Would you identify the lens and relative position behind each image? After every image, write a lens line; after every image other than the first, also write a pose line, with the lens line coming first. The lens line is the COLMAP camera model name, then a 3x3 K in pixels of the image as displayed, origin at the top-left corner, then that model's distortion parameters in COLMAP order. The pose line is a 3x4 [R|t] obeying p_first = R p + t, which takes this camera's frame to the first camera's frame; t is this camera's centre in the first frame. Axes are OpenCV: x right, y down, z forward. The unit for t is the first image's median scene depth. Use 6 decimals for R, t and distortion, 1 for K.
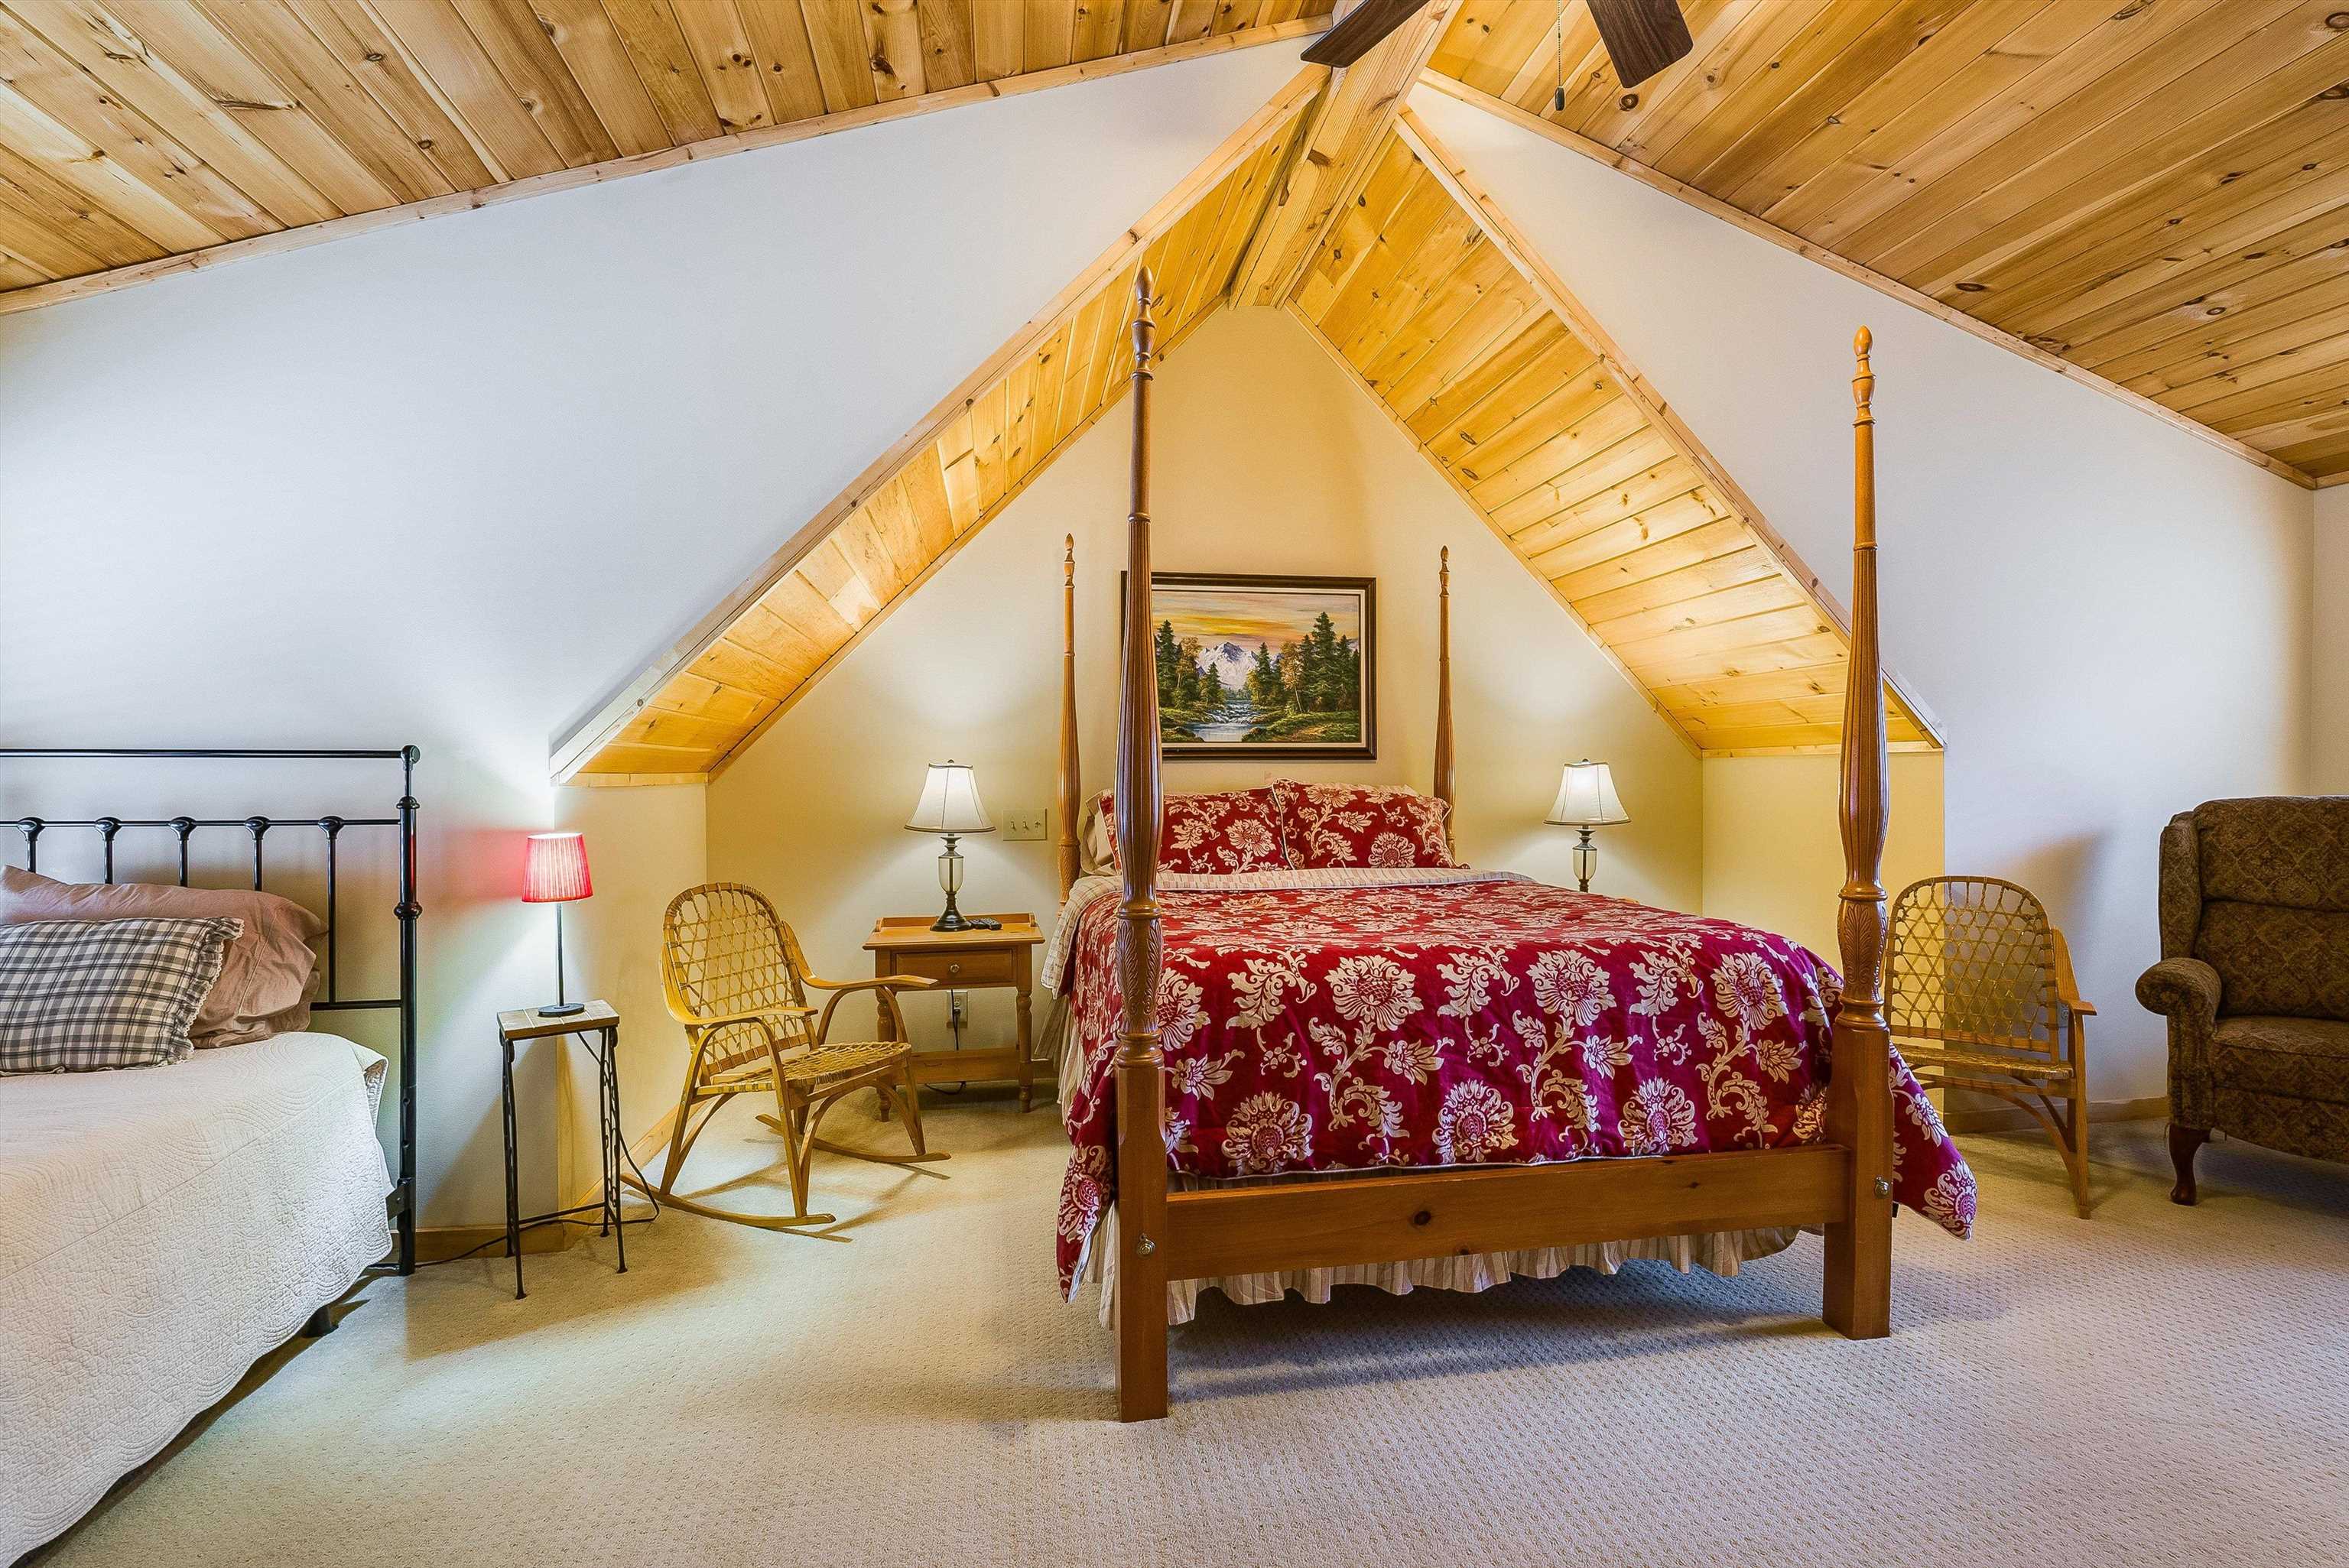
lens RADIAL K [[1019.6, 0, 1174.5], [0, 1019.6, 784.0], [0, 0, 1]] dist [-0.002291, -0.000289]
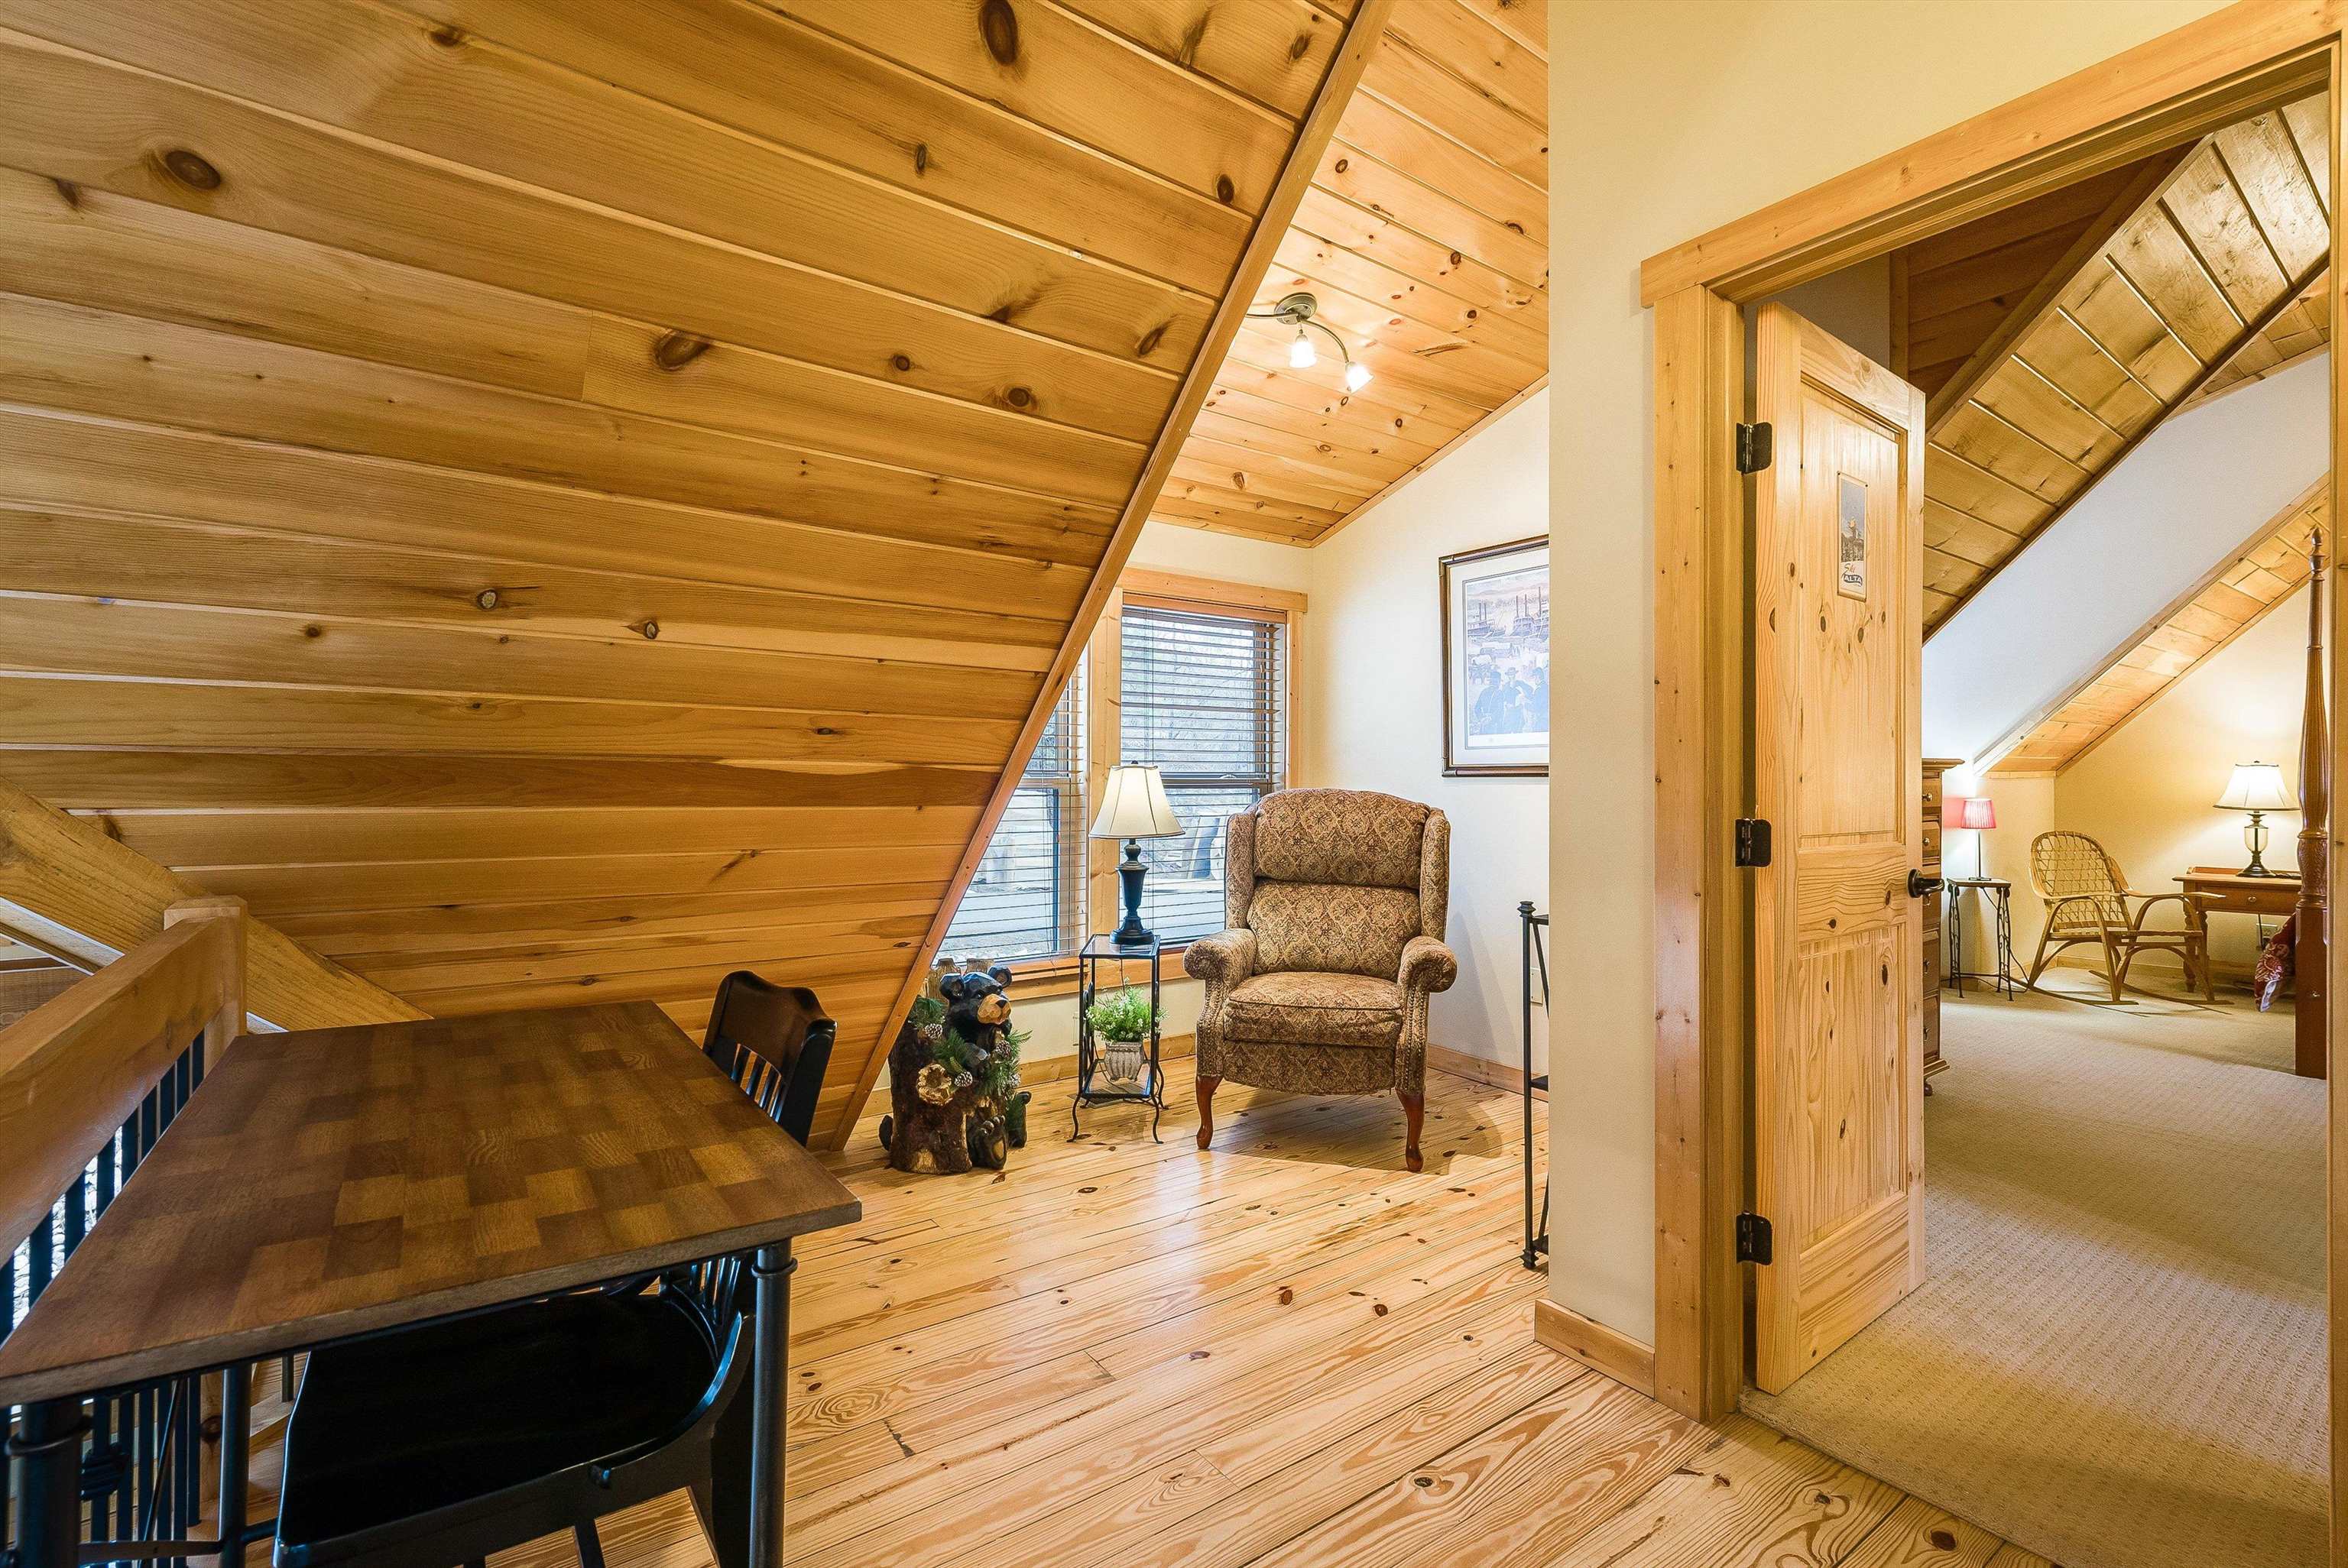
lens RADIAL K [[1019.1, 0, 1174.0], [0, 1019.1, 784.0], [0, 0, 1]] dist [-0.002291, -0.000289]
pose [[0.423844, 0.005947, -0.905716, 0.530266], [-0.004337, 0.999980, 0.004536, 0.010911], [0.905725, 0.002006, 0.423862, -1.227445]]
